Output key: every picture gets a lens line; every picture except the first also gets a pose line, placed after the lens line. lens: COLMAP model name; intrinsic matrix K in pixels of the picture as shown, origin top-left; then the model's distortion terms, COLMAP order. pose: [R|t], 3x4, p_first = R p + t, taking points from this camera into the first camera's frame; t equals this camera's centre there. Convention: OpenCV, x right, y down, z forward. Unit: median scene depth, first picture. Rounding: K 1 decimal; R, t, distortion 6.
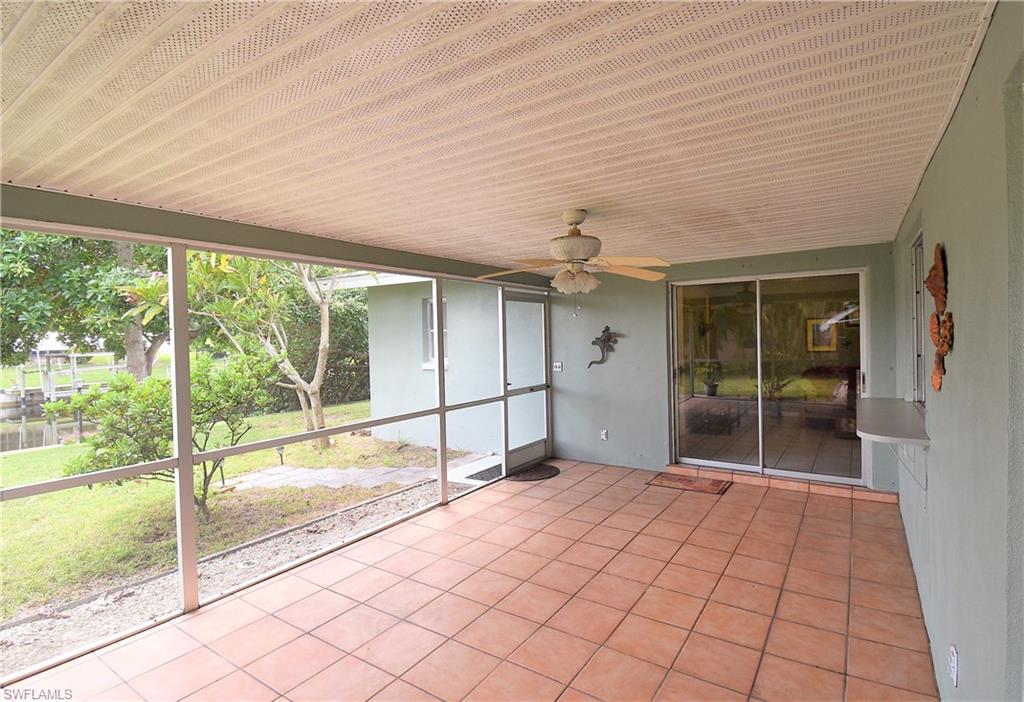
lens RADIAL K [[513.8, 0, 513.1], [0, 513.8, 349.5], [0, 0, 1]] dist [0.000864, 0.000209]
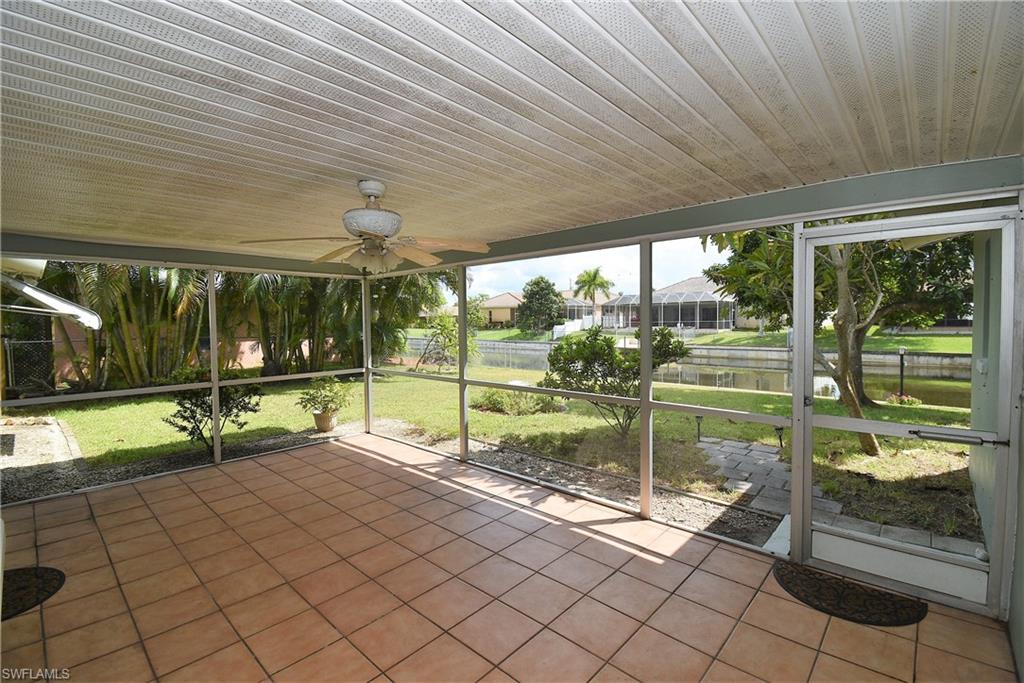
lens RADIAL K [[455.8, 0, 513.7], [0, 455.8, 336.9], [0, 0, 1]] dist [-0.002541, -0.000509]
pose [[-0.146456, 0.063120, -0.987201, 0.598349], [-0.005353, 0.997897, 0.064598, -0.033181], [0.989203, 0.014745, -0.145810, 0.905067]]
